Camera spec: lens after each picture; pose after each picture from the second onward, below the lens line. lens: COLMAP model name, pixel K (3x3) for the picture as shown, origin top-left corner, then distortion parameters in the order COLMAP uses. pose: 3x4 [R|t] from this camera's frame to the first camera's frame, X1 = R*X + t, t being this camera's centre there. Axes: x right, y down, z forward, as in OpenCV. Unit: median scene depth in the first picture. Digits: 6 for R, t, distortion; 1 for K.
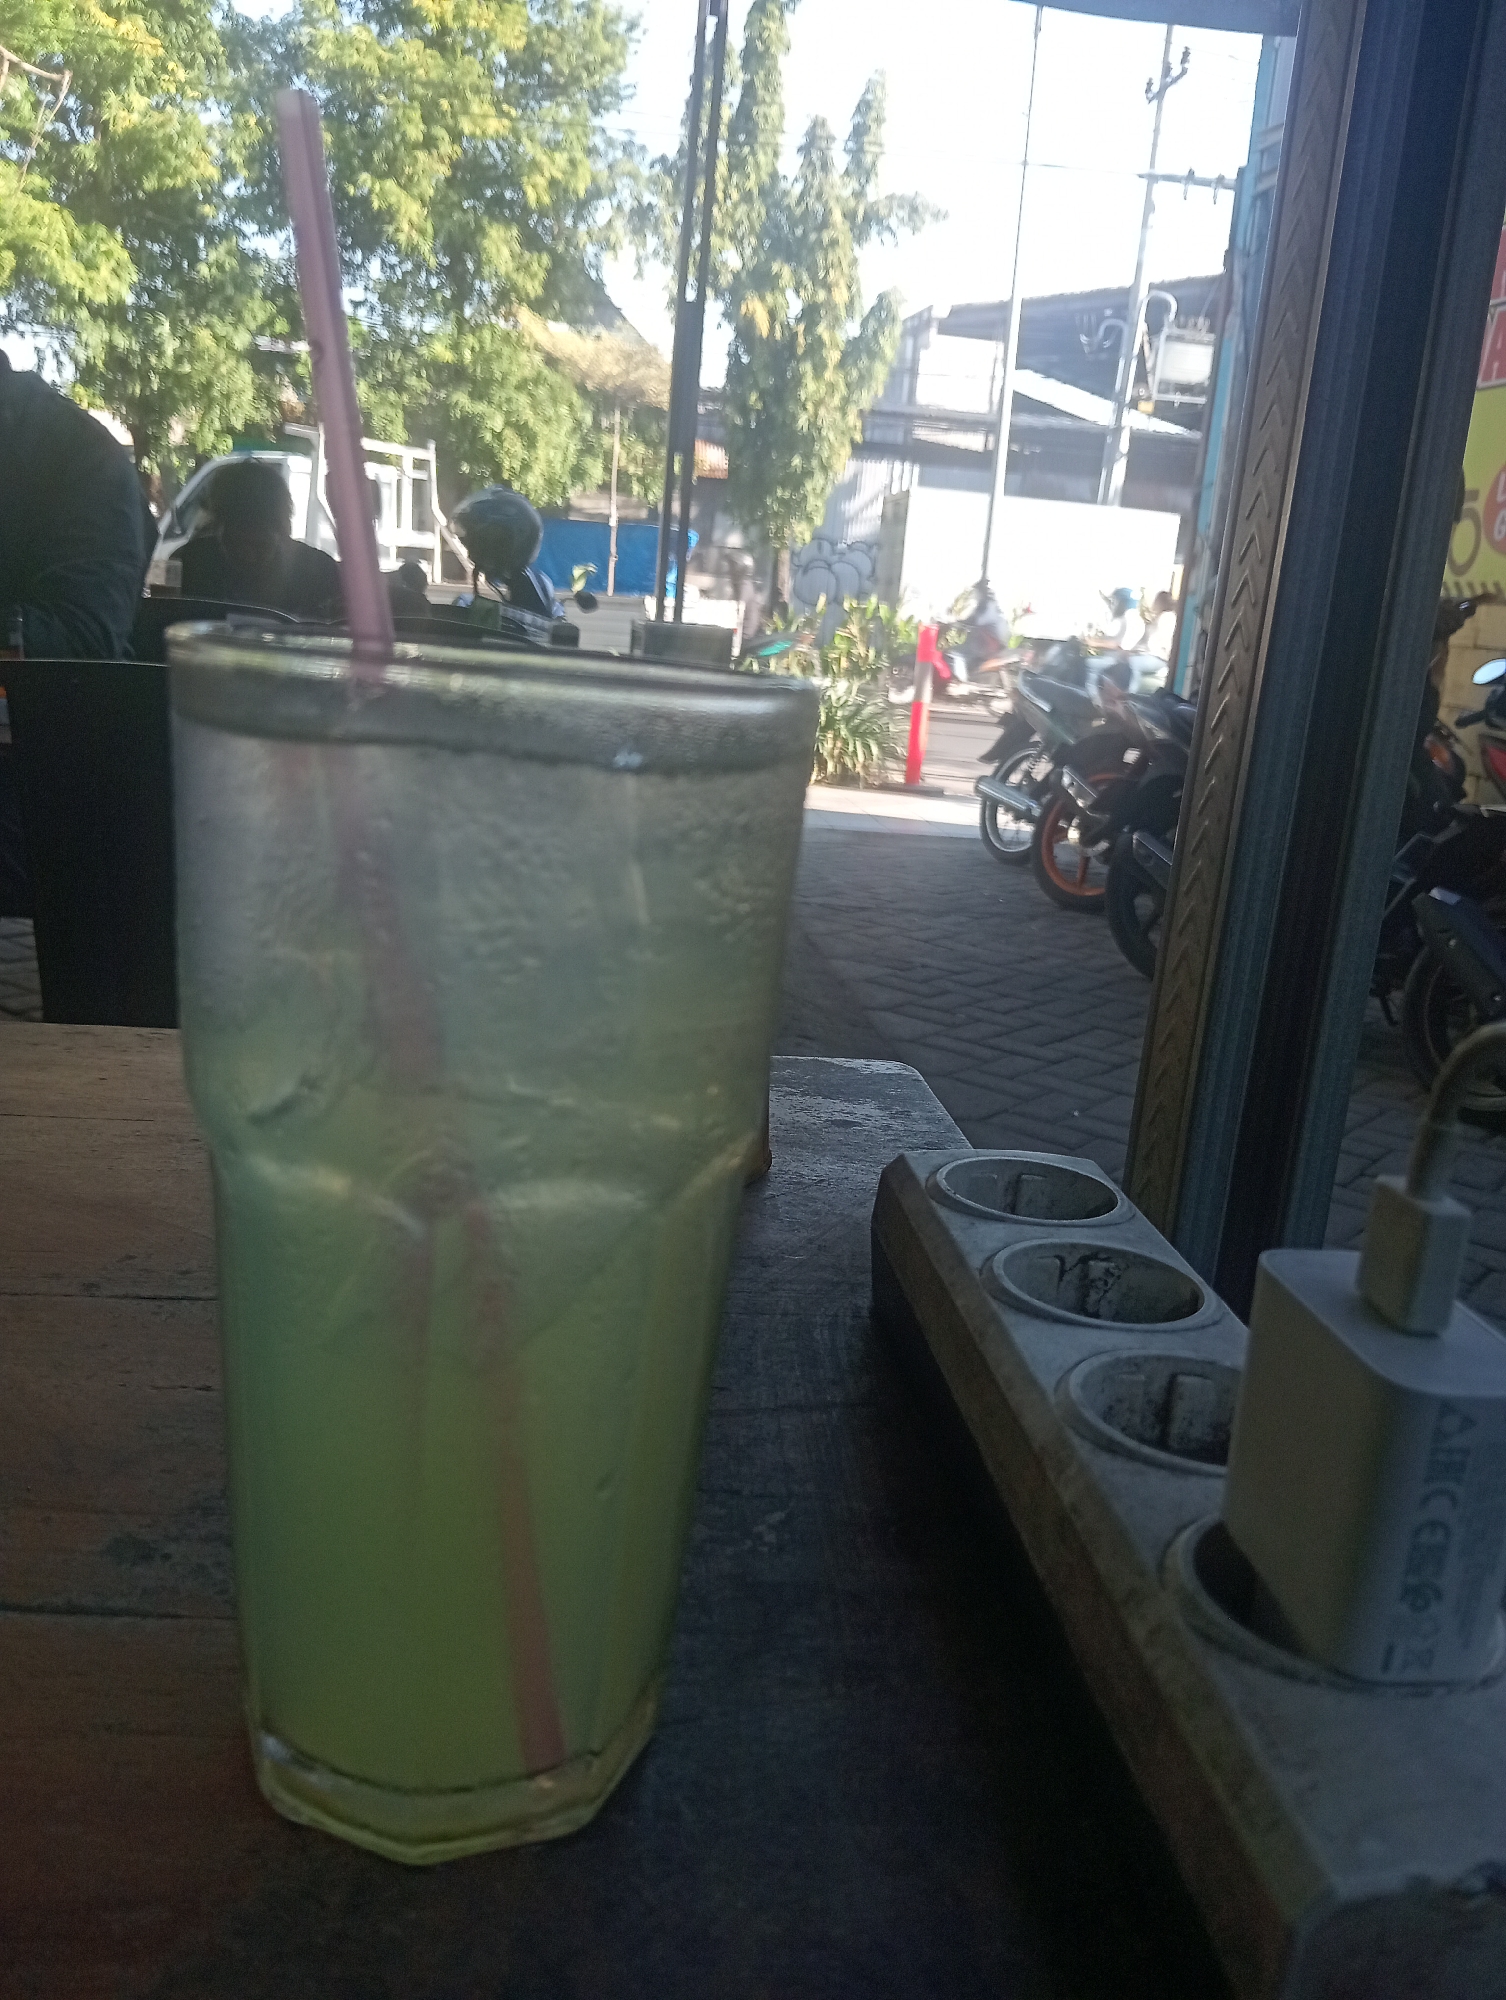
lens RADIAL K [[1646.1, 0, 759.2], [0, 1646.1, 1015.7], [0, 0, 1]] dist [0.012138, -0.098271]
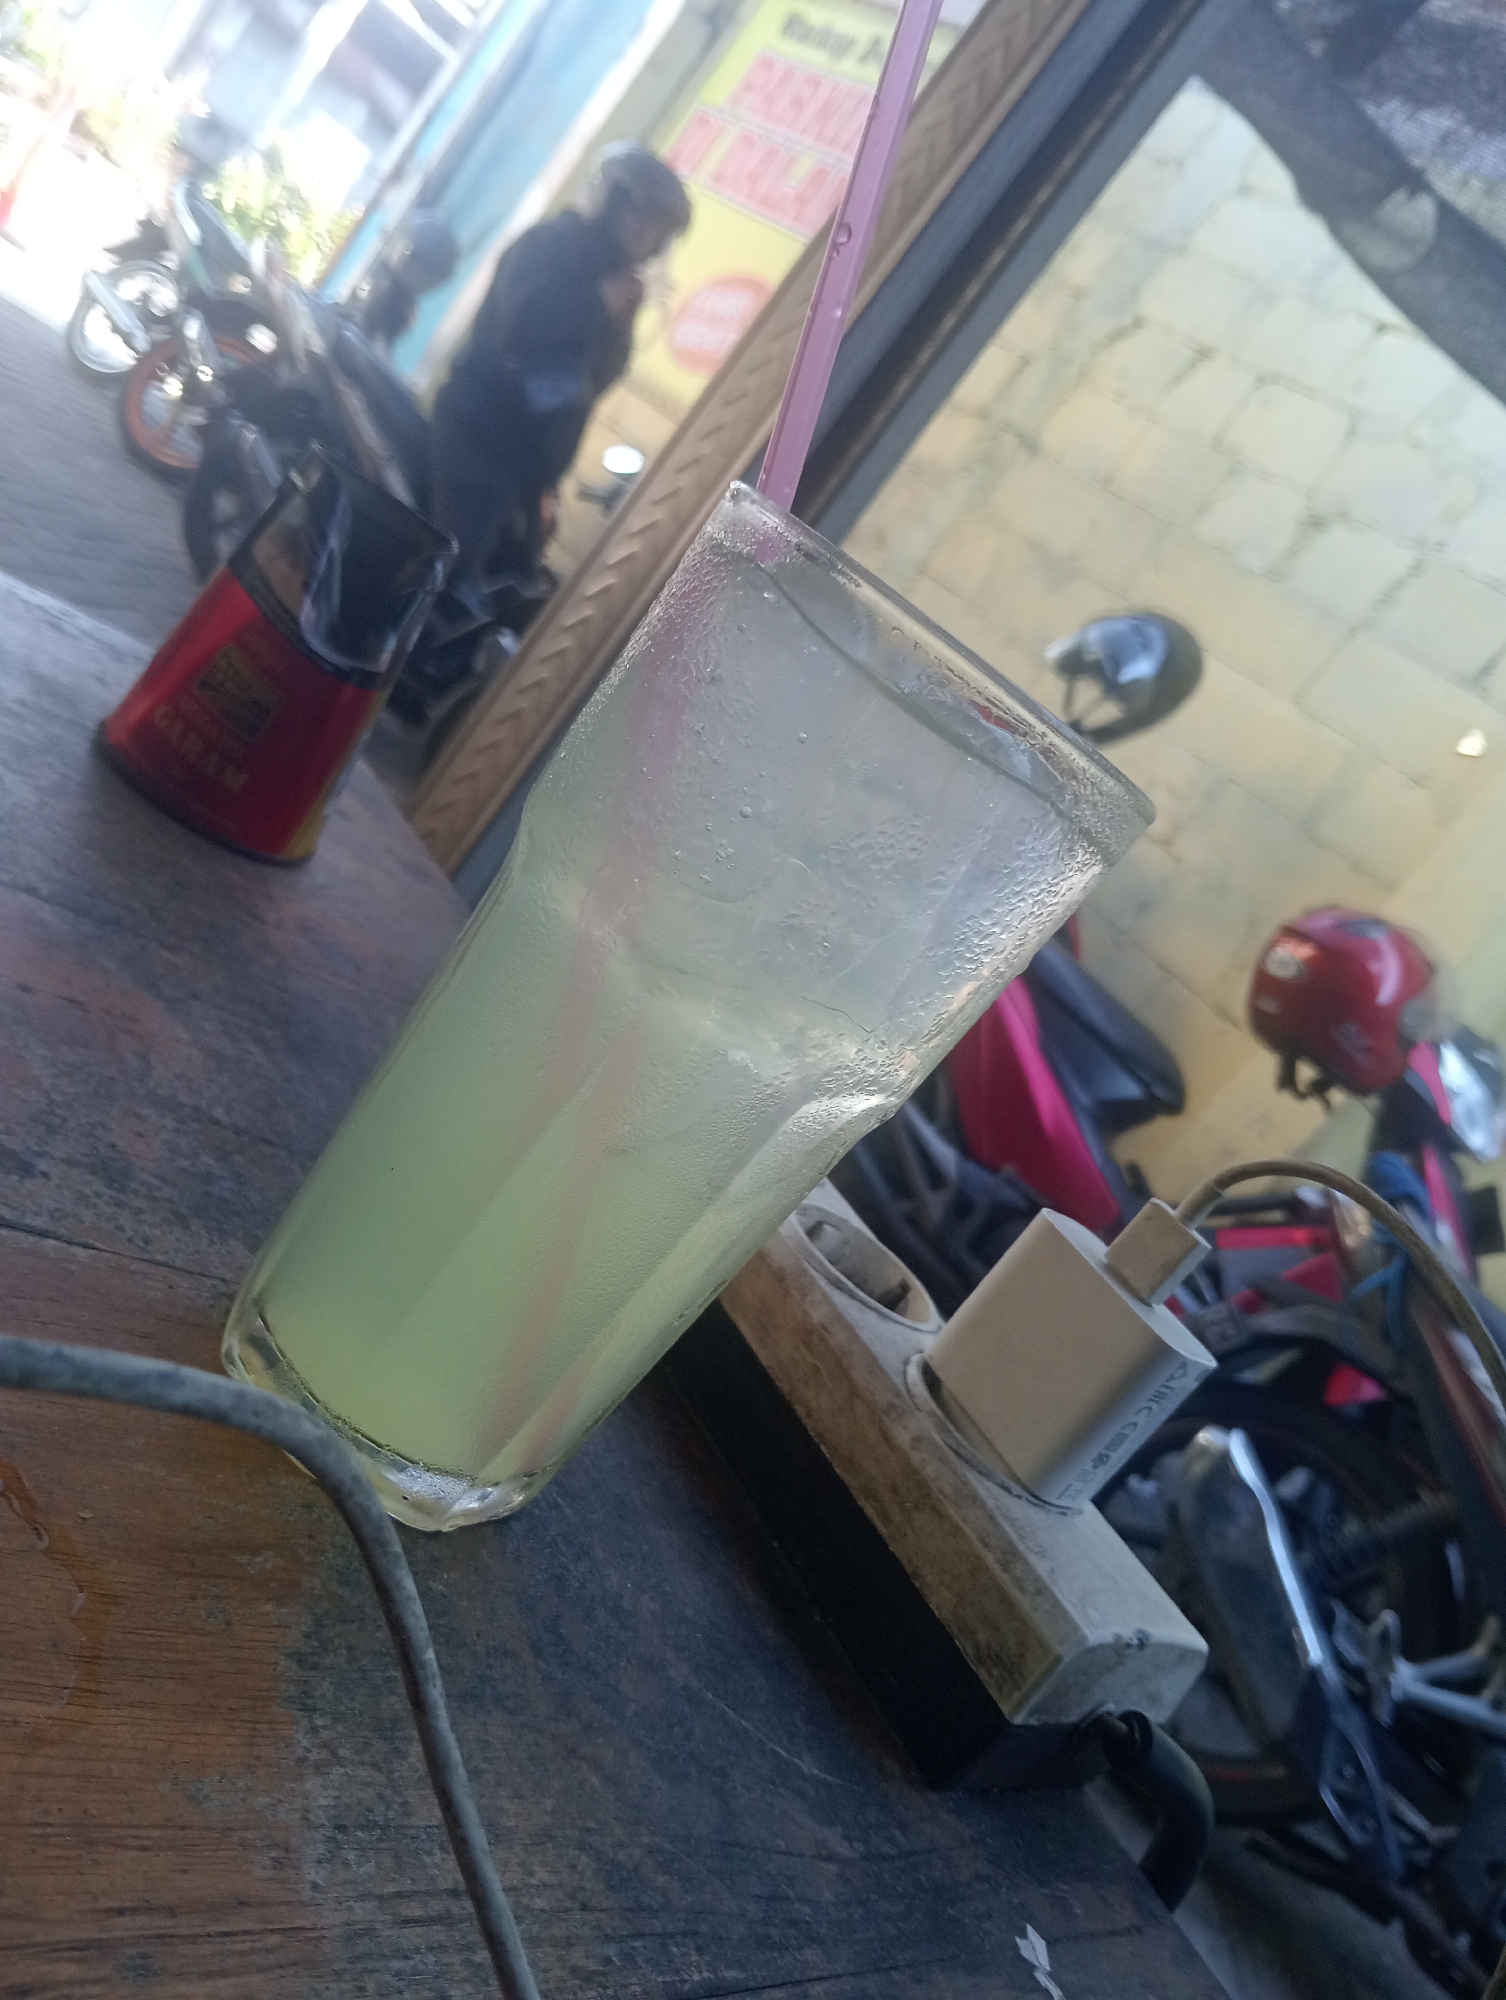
lens RADIAL K [[1646.1, 0, 745.3], [0, 1646.1, 1013.5], [0, 0, 1]] dist [0.012138, -0.098271]
pose [[0.737636, 0.285587, 0.611828, -0.239584], [-0.417403, 0.905127, 0.080740, -0.005341], [-0.530724, -0.314936, 0.786859, 0.016309]]
